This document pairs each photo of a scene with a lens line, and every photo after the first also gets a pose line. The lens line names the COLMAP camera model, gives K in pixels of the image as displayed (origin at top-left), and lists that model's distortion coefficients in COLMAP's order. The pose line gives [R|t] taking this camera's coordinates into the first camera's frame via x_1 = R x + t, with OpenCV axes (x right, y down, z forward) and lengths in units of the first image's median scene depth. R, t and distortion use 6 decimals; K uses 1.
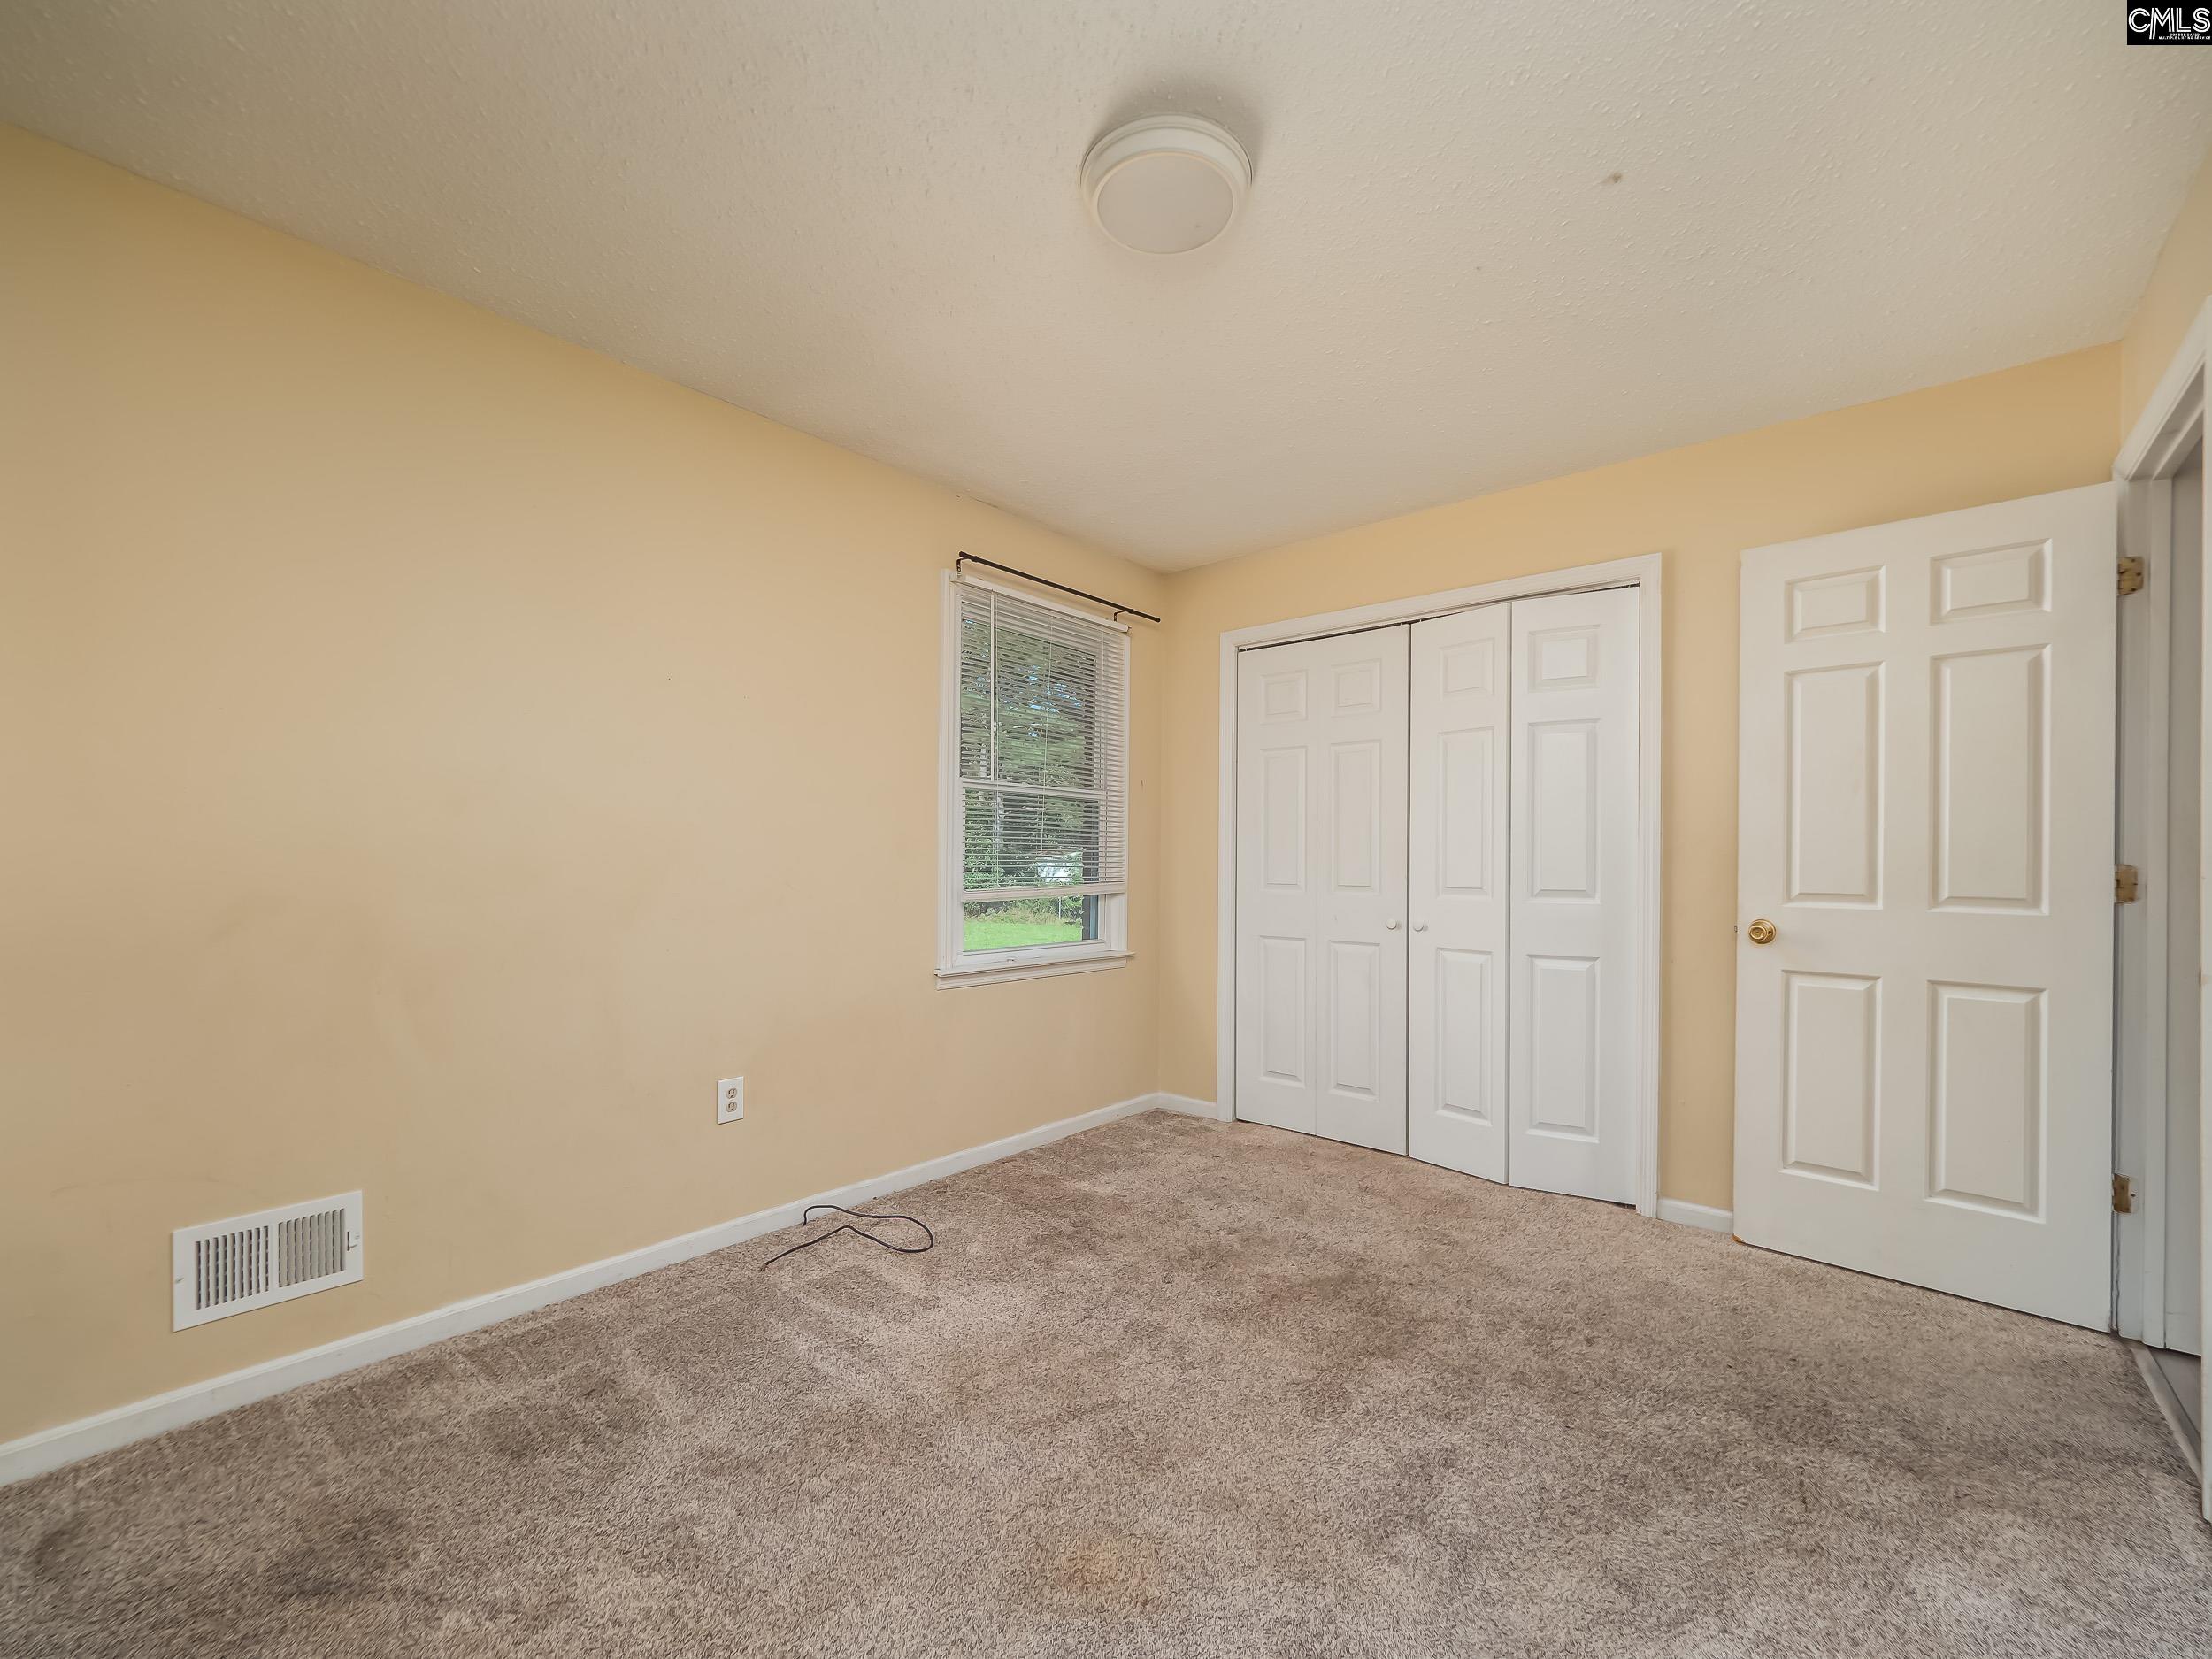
lens RADIAL K [[935.8, 0, 1101.6], [0, 935.8, 857.5], [0, 0, 1]] dist [-0.000700, -0.000371]
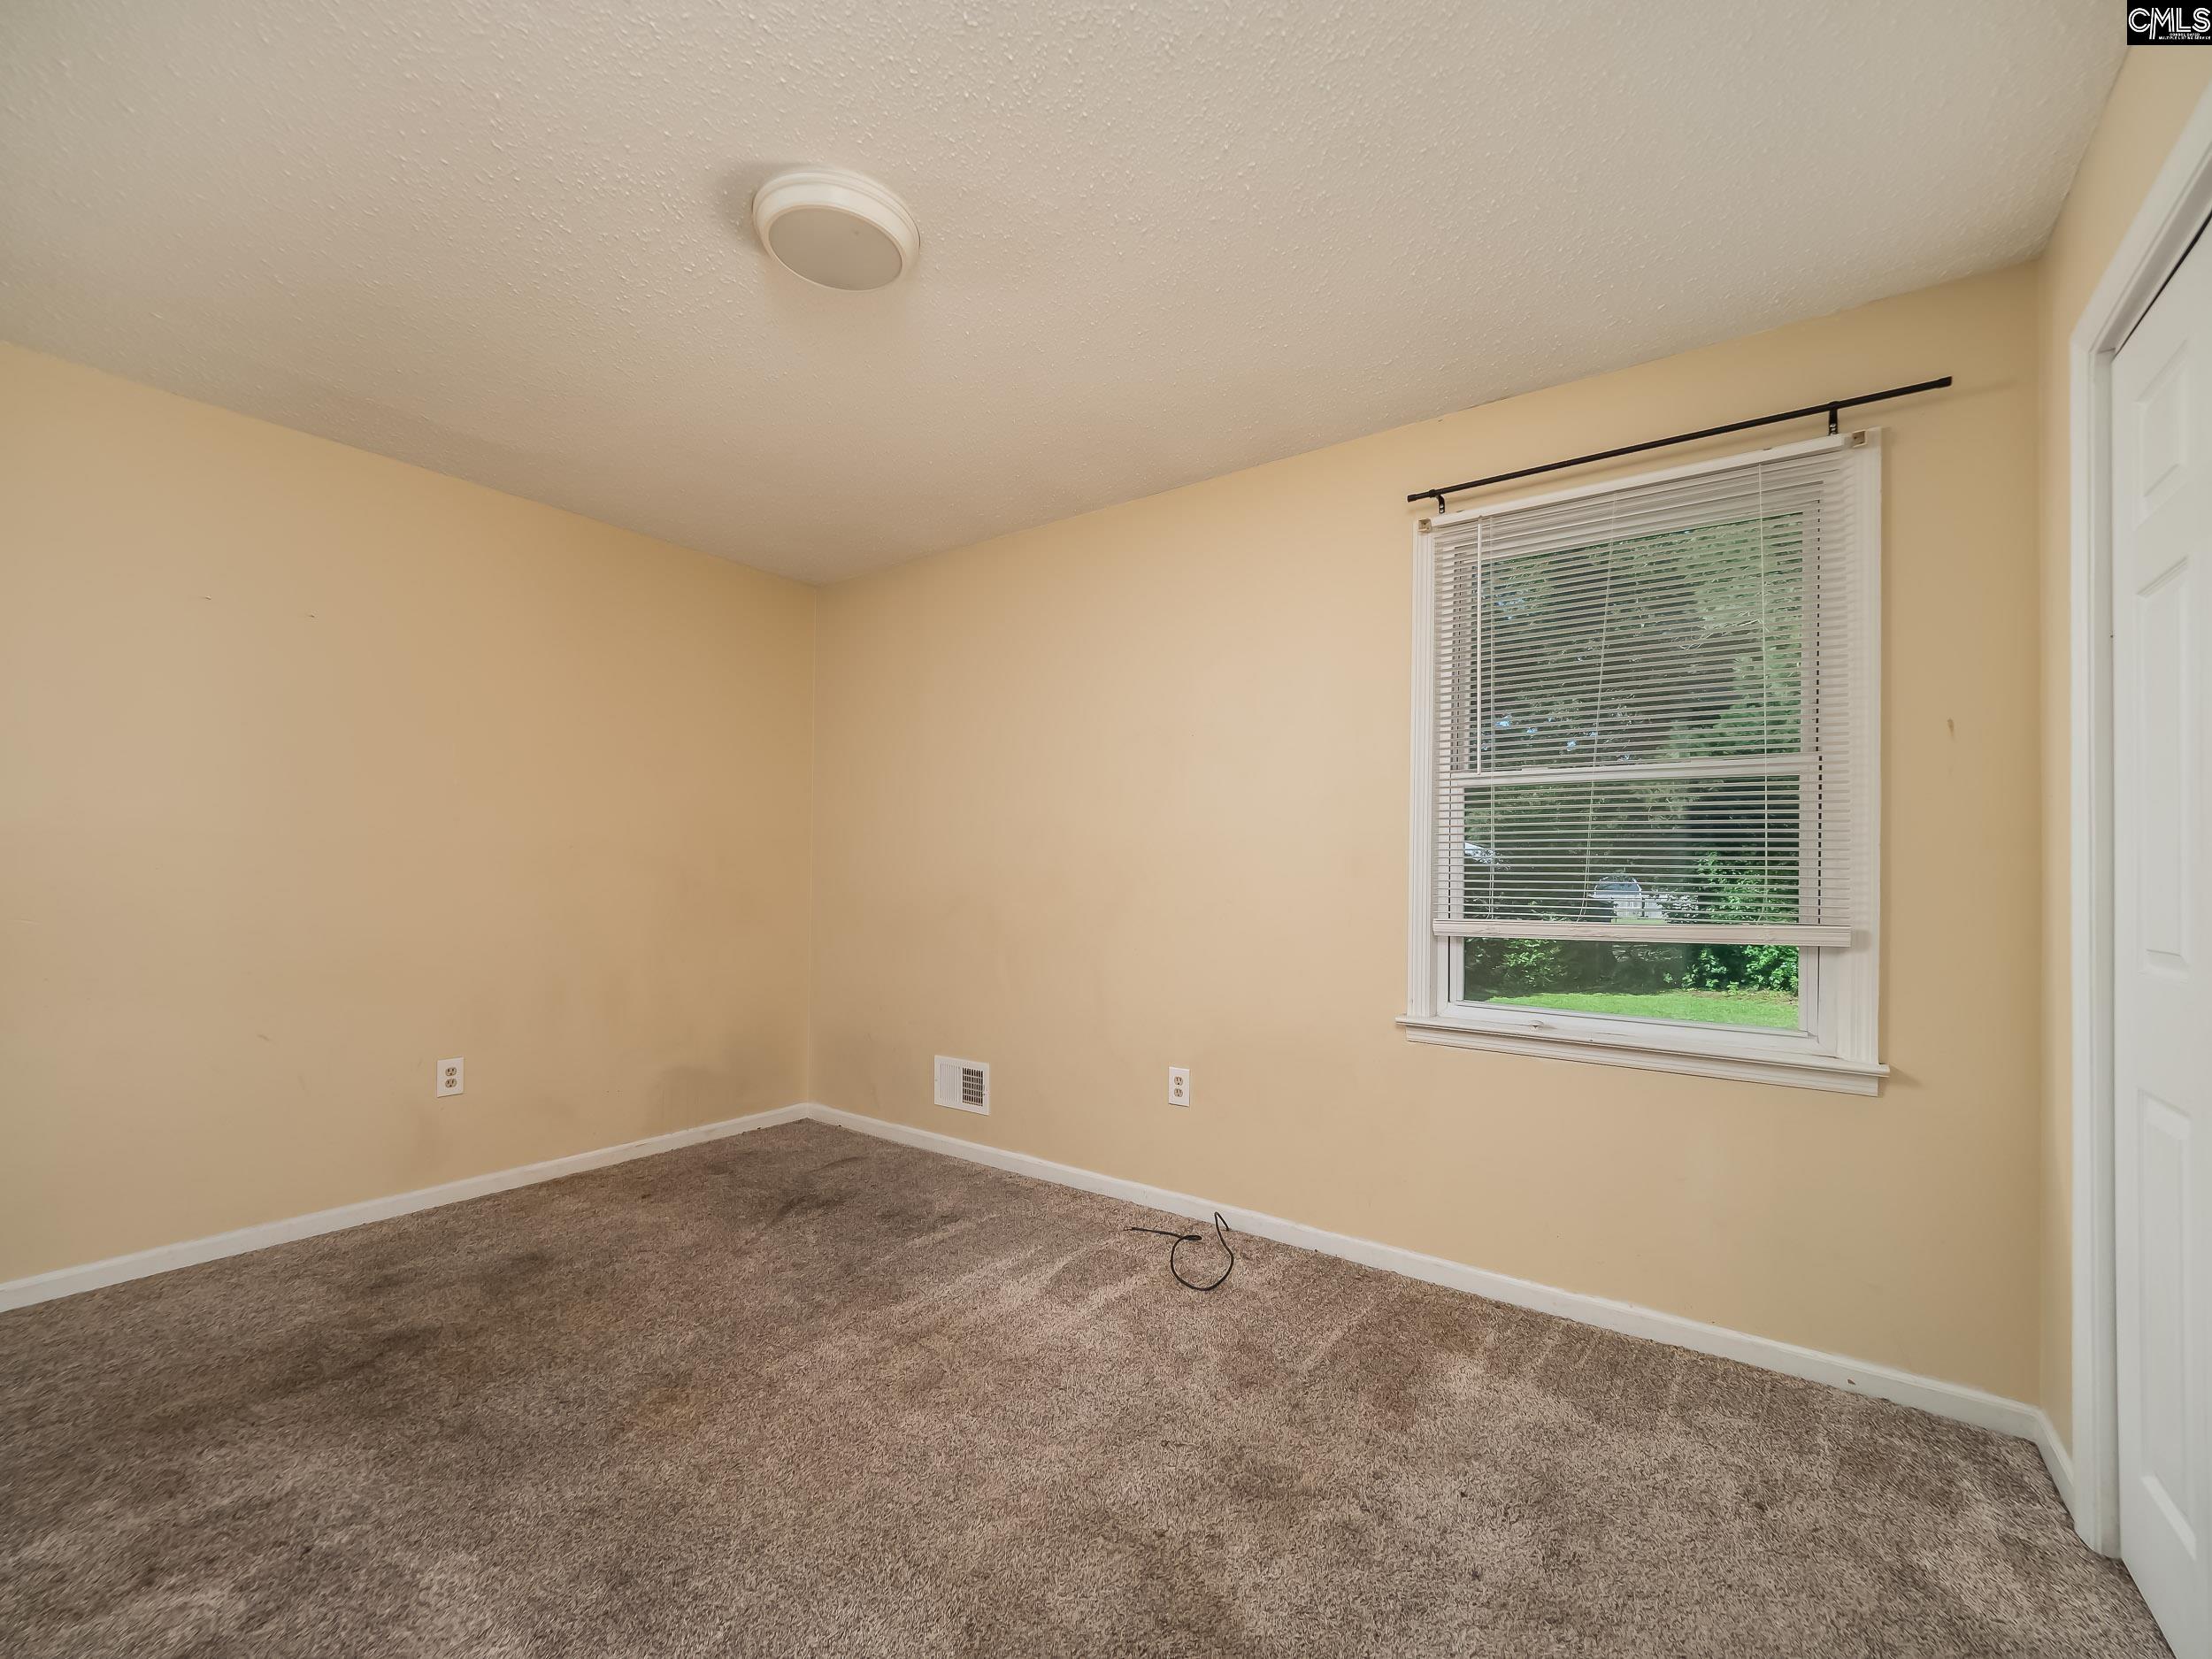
lens RADIAL K [[935.8, 0, 1101.6], [0, 935.8, 857.5], [0, 0, 1]] dist [-0.000700, -0.000371]
pose [[0.083959, -0.022427, -0.996217, 0.734000], [-0.012769, 0.999640, -0.023580, 0.007292], [0.996387, 0.014700, 0.083643, 0.798024]]
